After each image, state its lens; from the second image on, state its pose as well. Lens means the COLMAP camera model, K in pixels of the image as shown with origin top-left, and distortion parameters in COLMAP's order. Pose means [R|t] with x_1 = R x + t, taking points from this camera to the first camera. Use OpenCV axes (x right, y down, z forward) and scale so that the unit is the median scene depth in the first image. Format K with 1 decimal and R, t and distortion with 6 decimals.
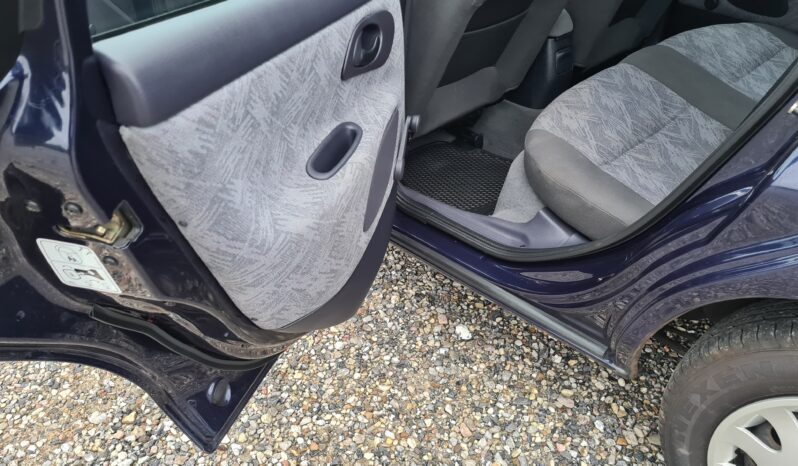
lens RADIAL K [[617.5, 0, 399.0], [0, 617.5, 233.0], [0, 0, 1]] dist [0.037411, -0.002301]
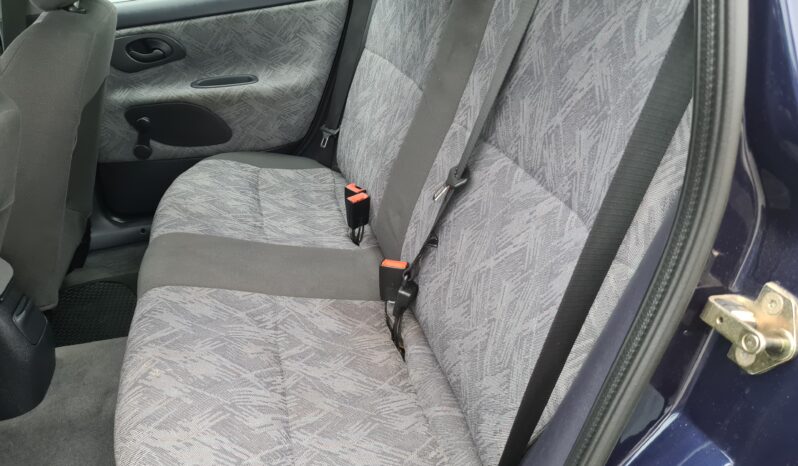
lens RADIAL K [[617.5, 0, 399.0], [0, 617.5, 233.0], [0, 0, 1]] dist [0.037411, -0.002301]
pose [[0.509747, -0.431868, 0.744075, 0.045194], [0.539872, 0.833966, 0.114189, -0.273960], [-0.669848, 0.343498, 0.658265, 0.419406]]
